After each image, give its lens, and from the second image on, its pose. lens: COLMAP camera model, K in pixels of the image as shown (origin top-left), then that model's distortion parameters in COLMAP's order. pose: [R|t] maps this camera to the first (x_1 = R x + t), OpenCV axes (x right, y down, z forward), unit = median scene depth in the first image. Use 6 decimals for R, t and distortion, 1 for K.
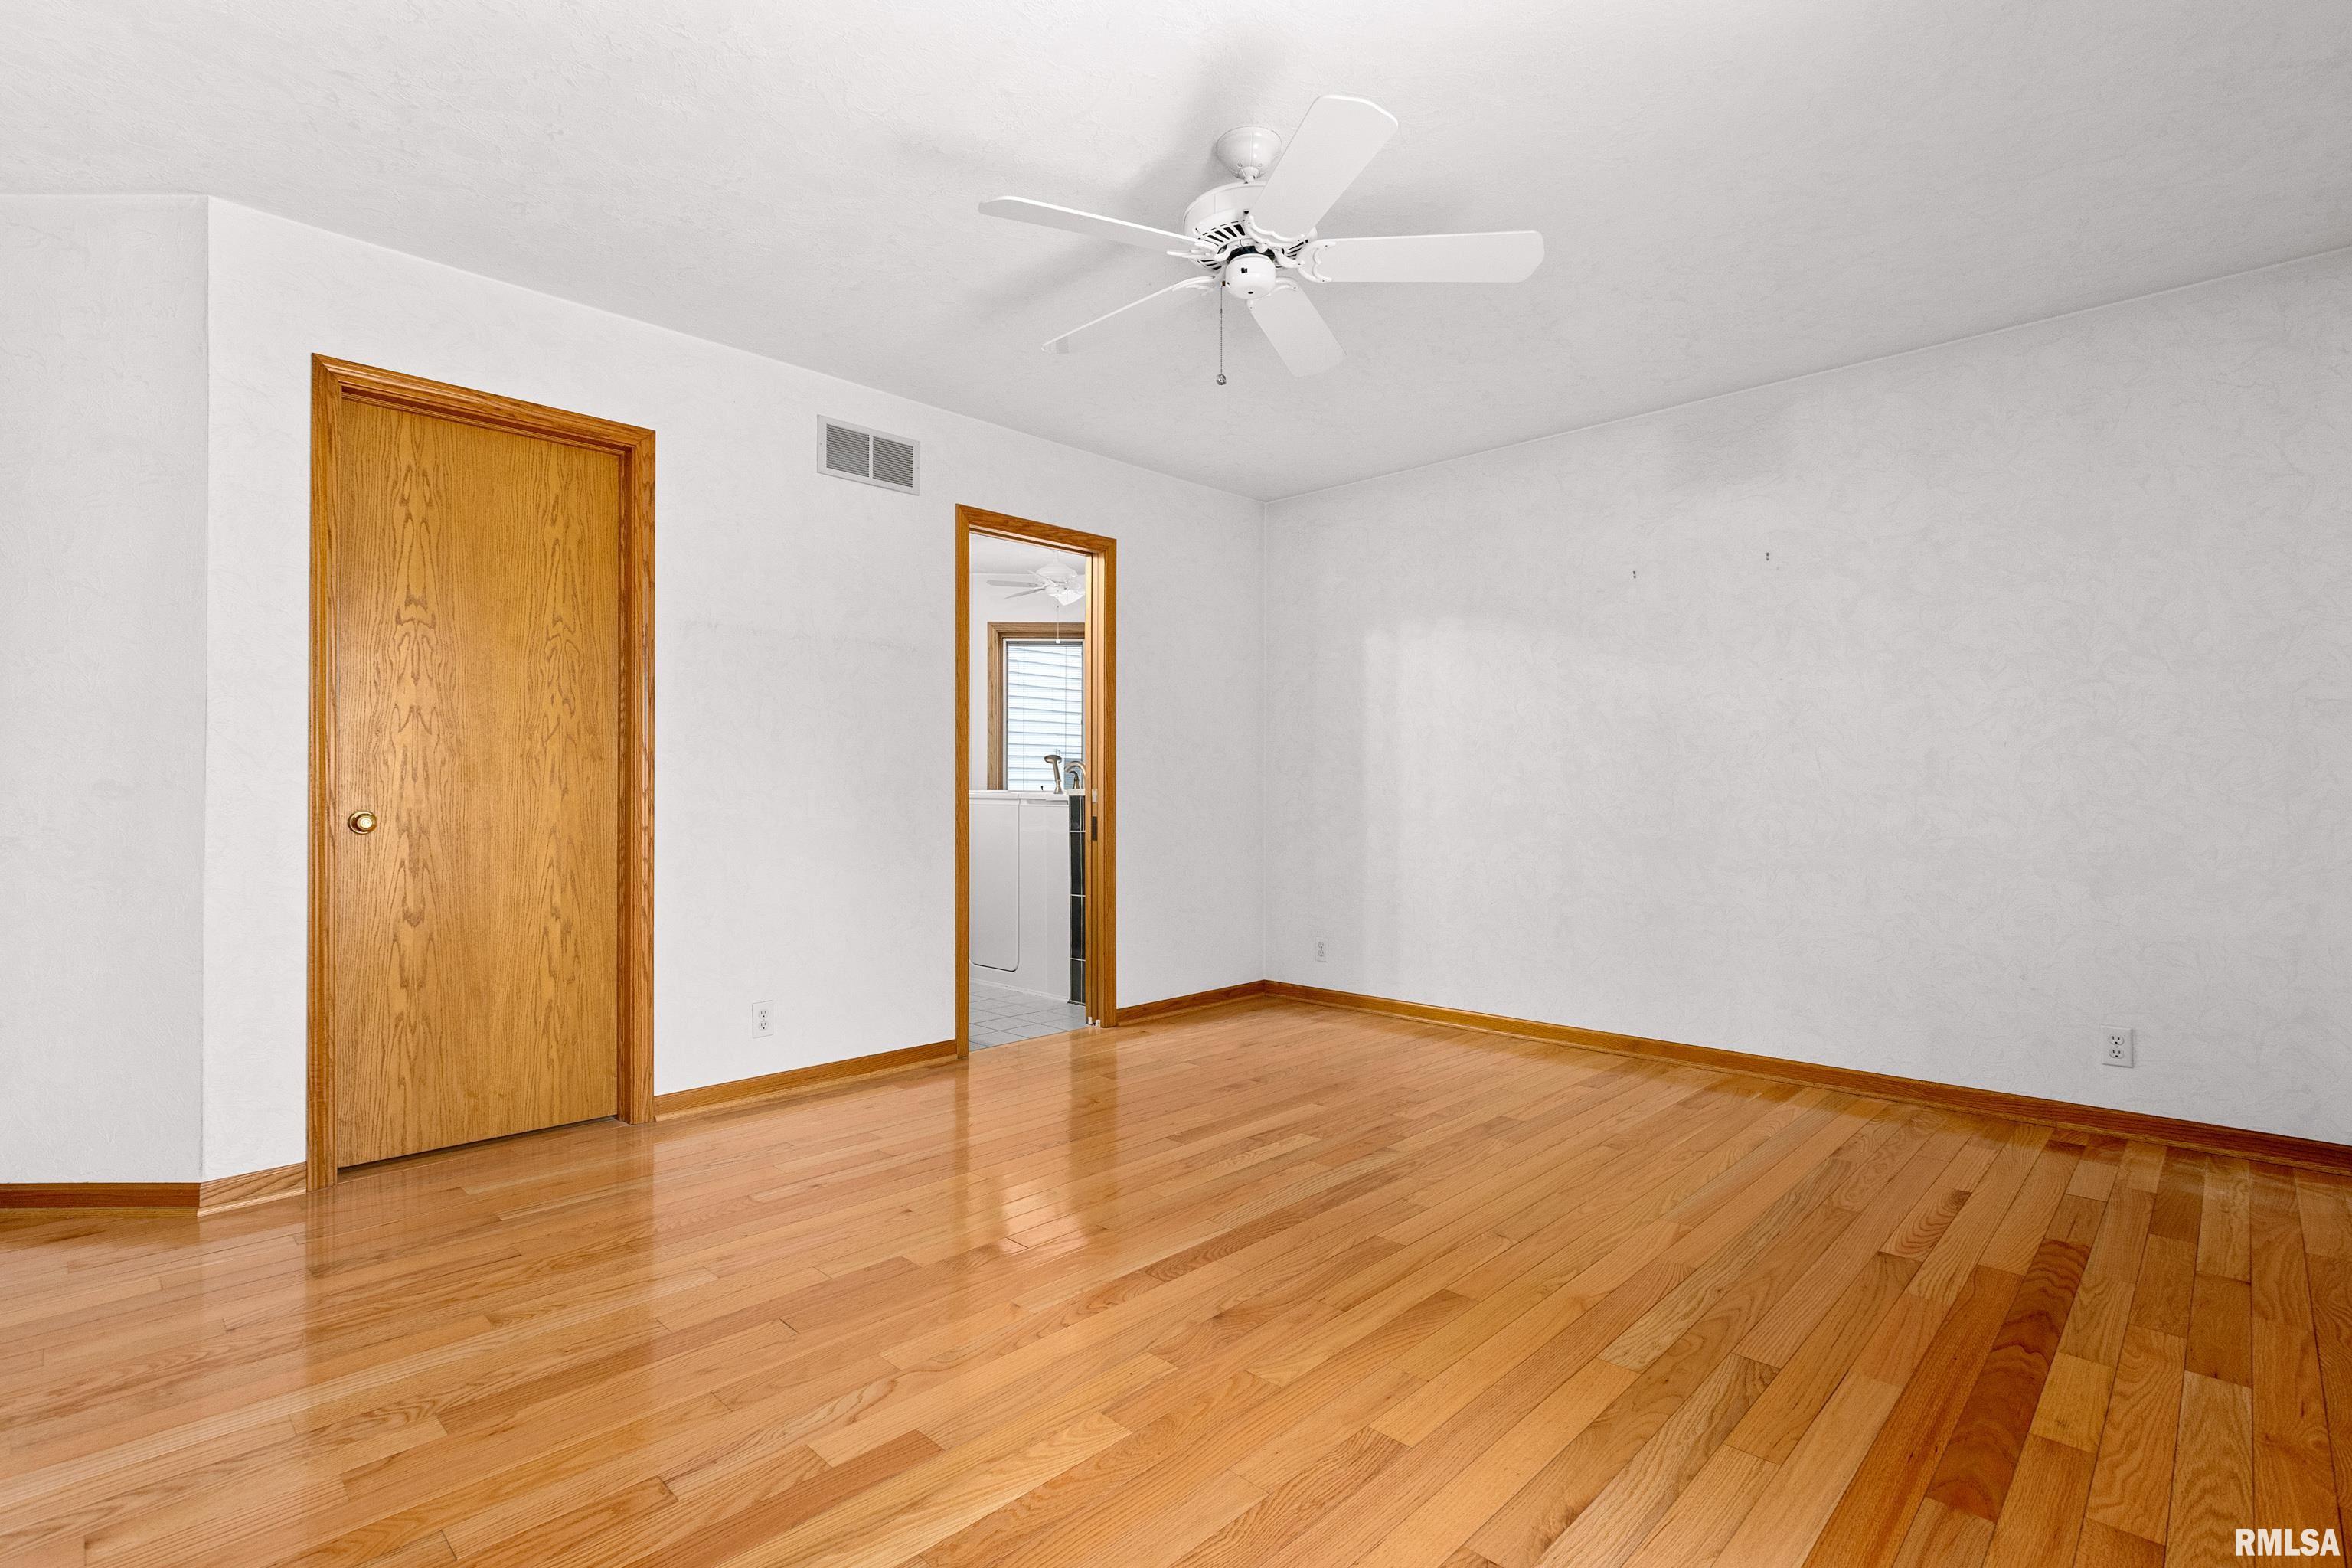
lens RADIAL K [[1099.6, 0, 1162.0], [0, 1099.6, 788.4], [0, 0, 1]] dist [-0.002265, 0.000623]
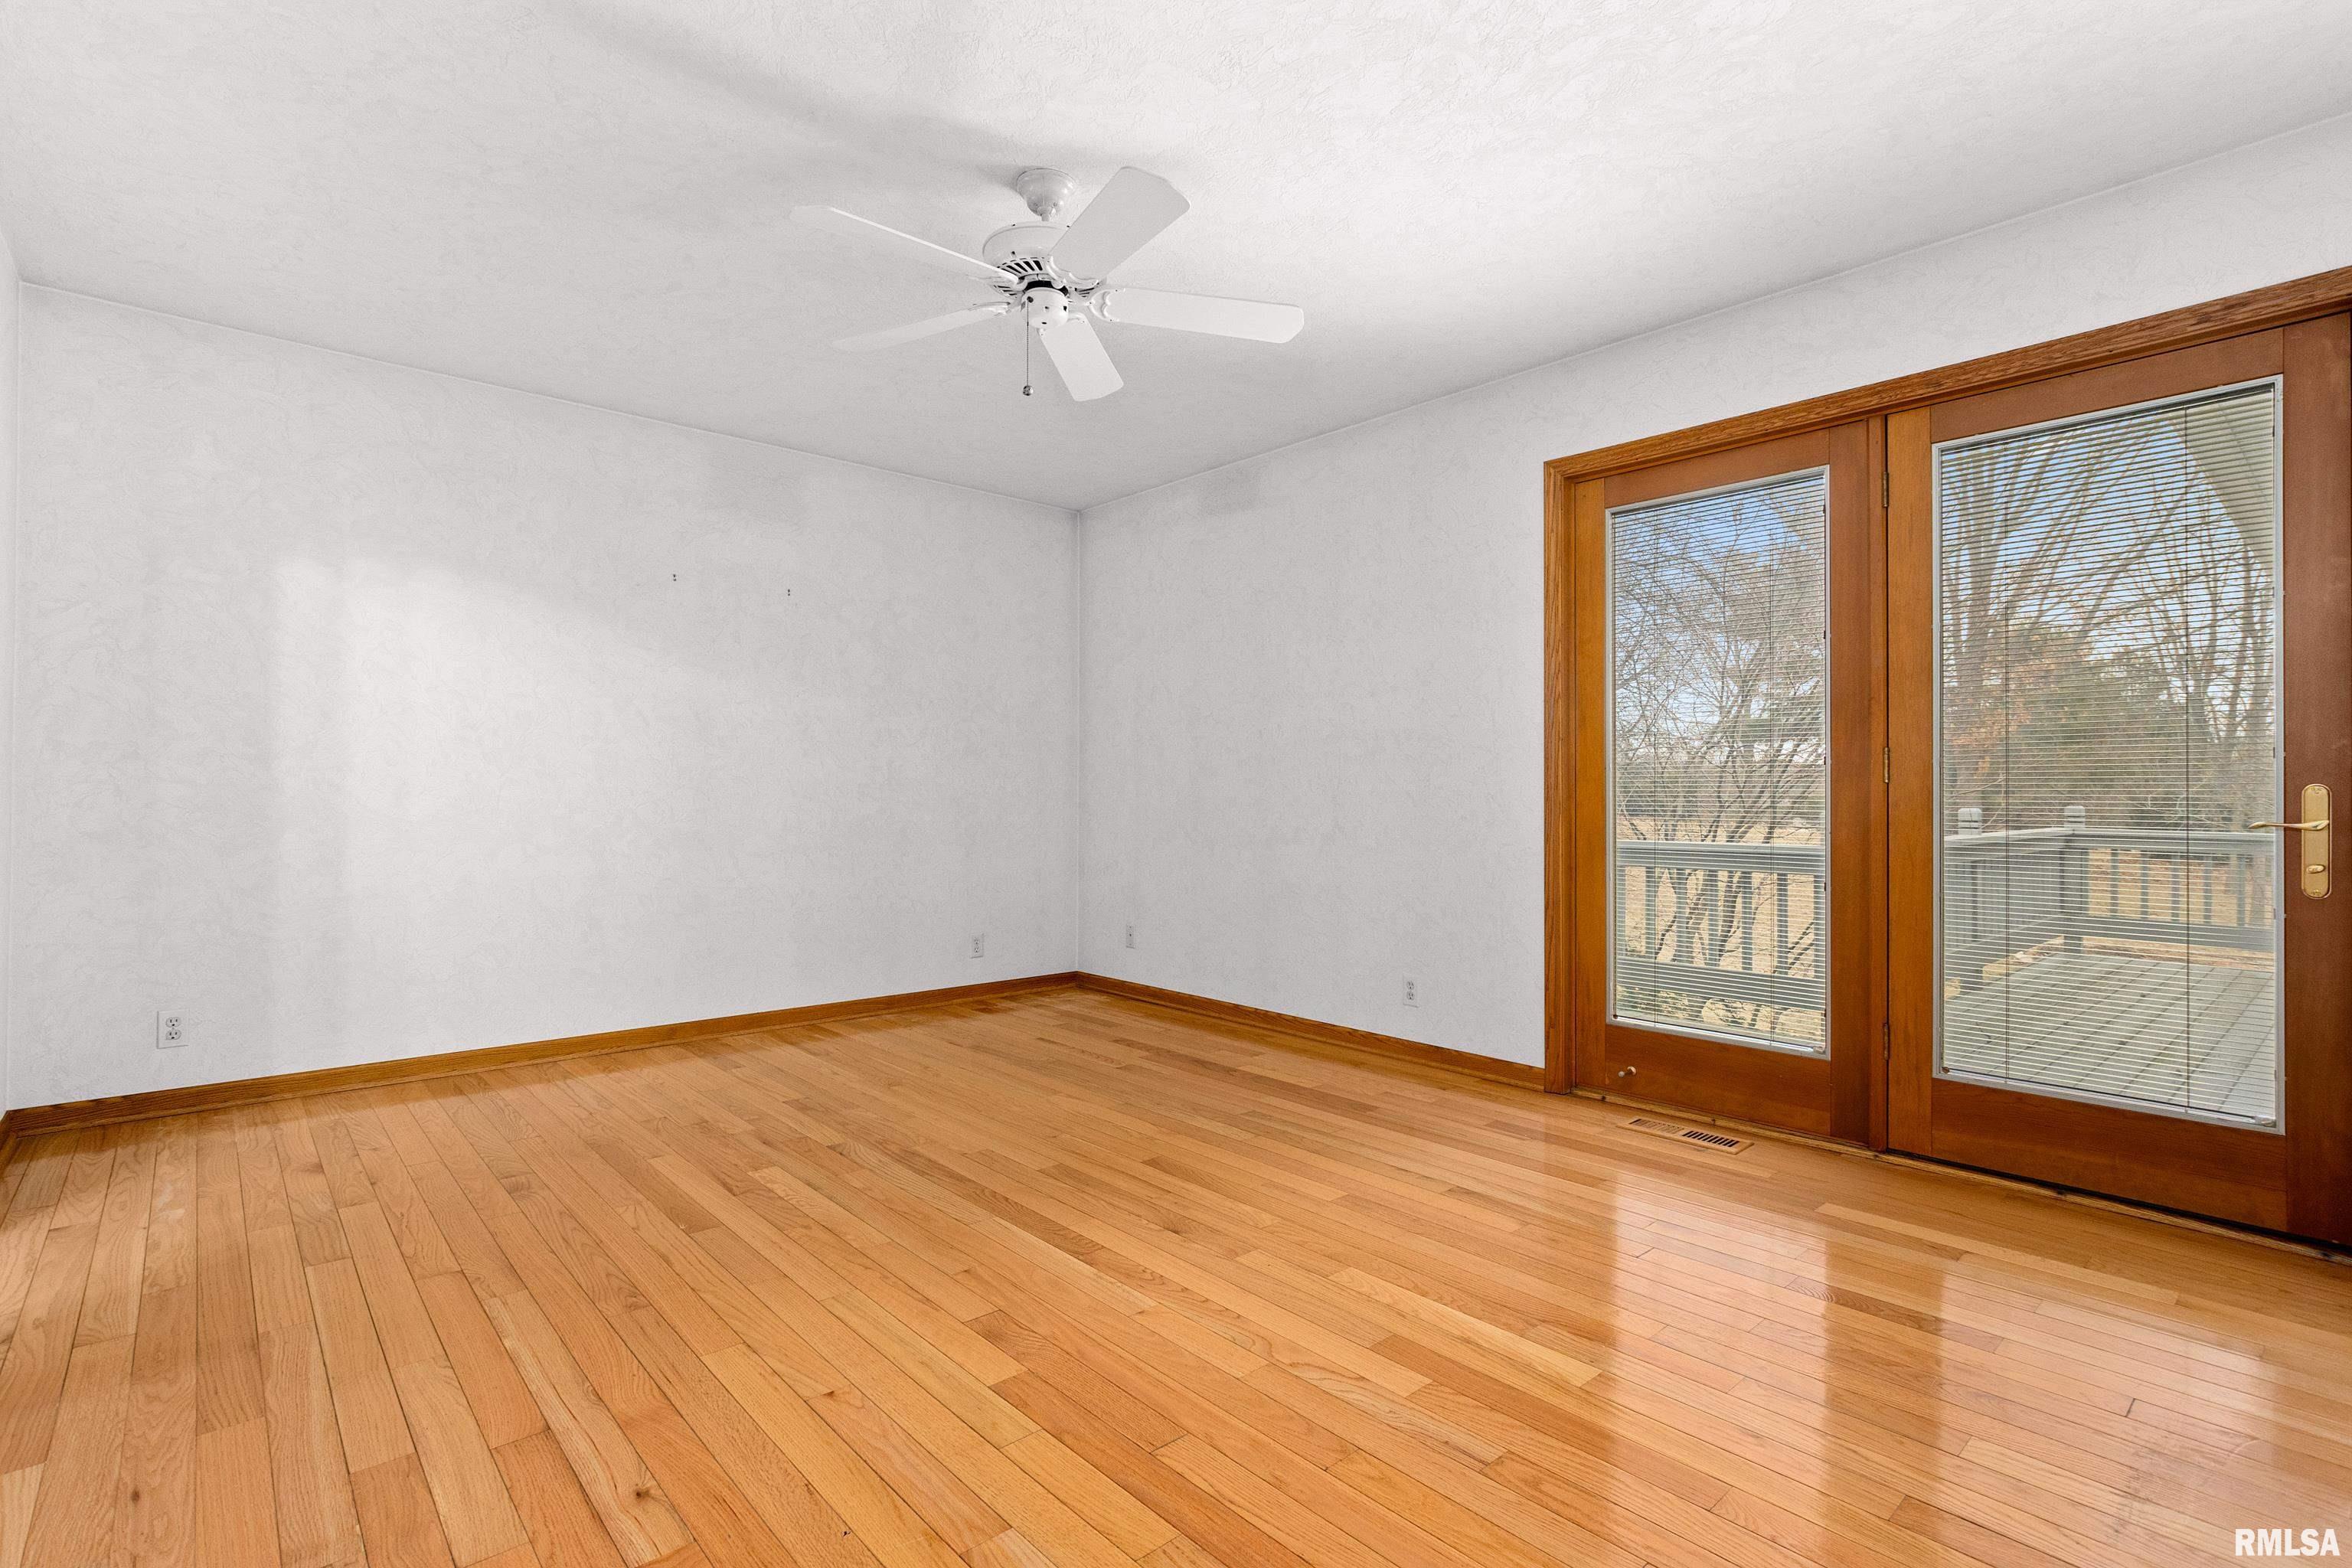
lens RADIAL K [[1099.6, 0, 1158.7], [0, 1099.6, 790.2], [0, 0, 1]] dist [-0.002265, 0.000623]
pose [[0.071092, 0.001264, 0.997469, -0.898724], [-0.007310, 0.999973, -0.000746, 0.004424], [-0.997443, -0.007239, 0.071099, 0.743264]]
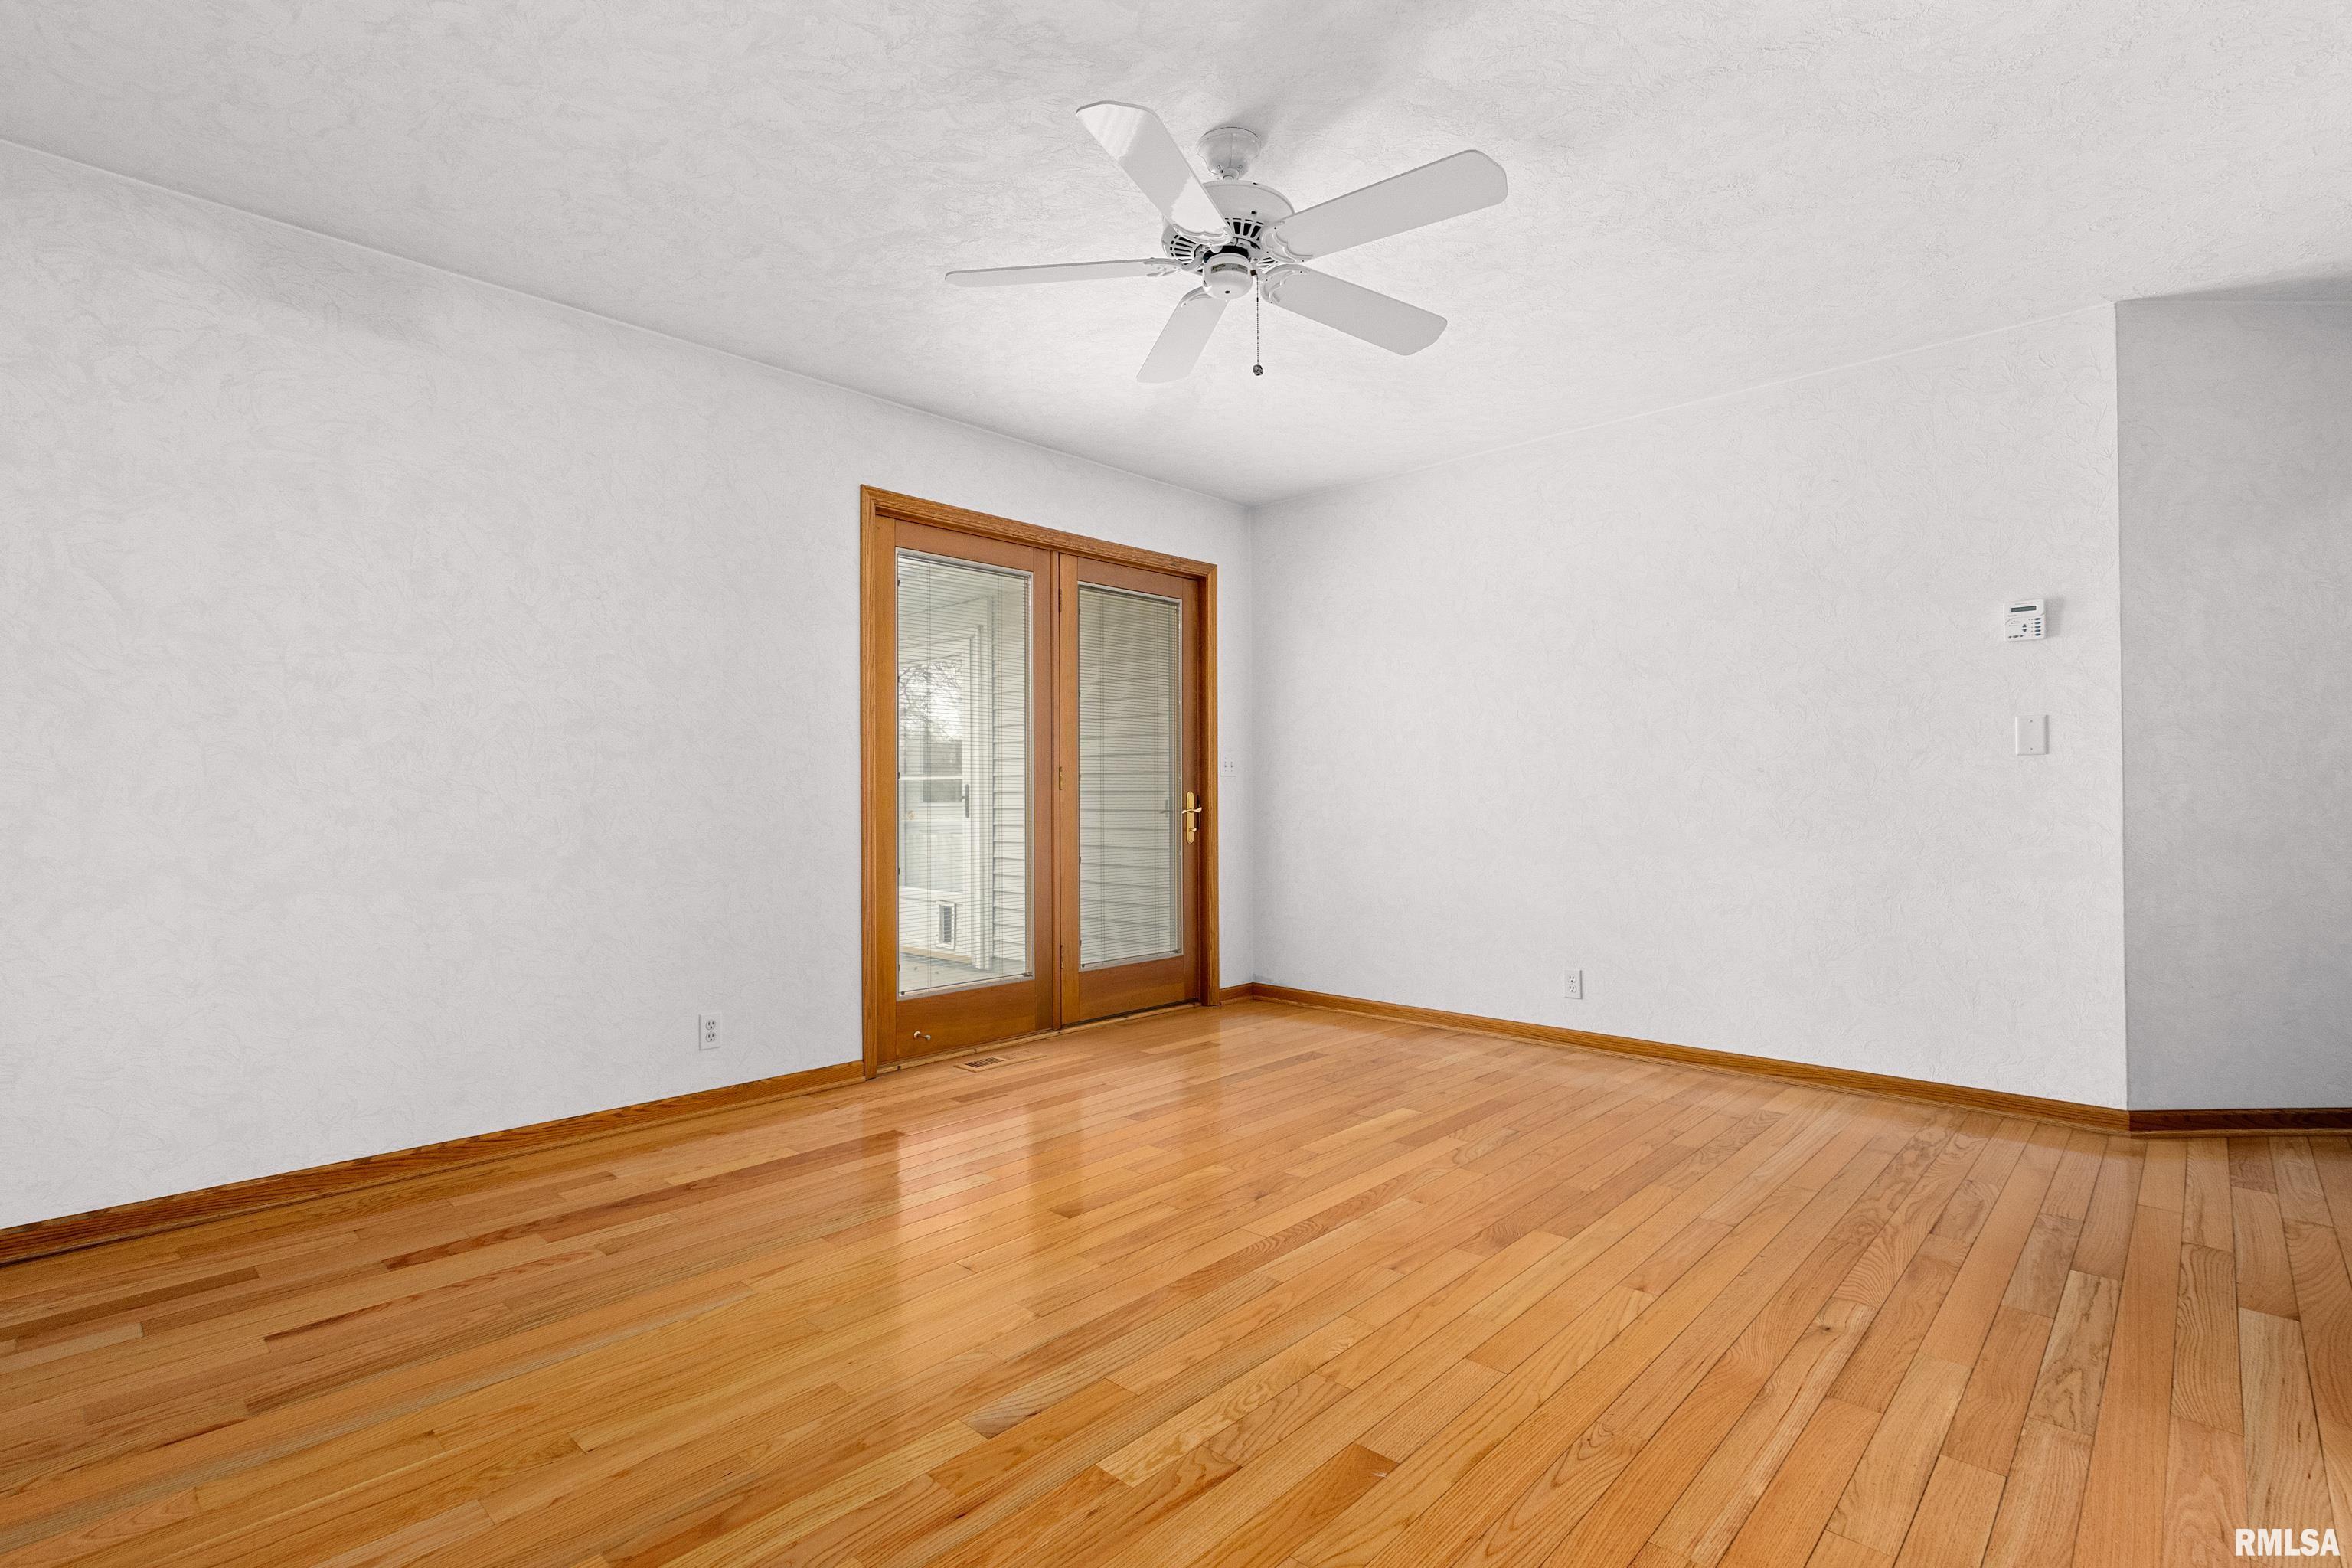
lens RADIAL K [[1099.6, 0, 1163.9], [0, 1099.6, 784.1], [0, 0, 1]] dist [-0.002265, 0.000623]
pose [[-0.999833, 0.004059, -0.017833, 0.146021], [0.004310, 0.999892, -0.014075, 0.007081], [0.017774, -0.014149, -0.999742, 1.829365]]
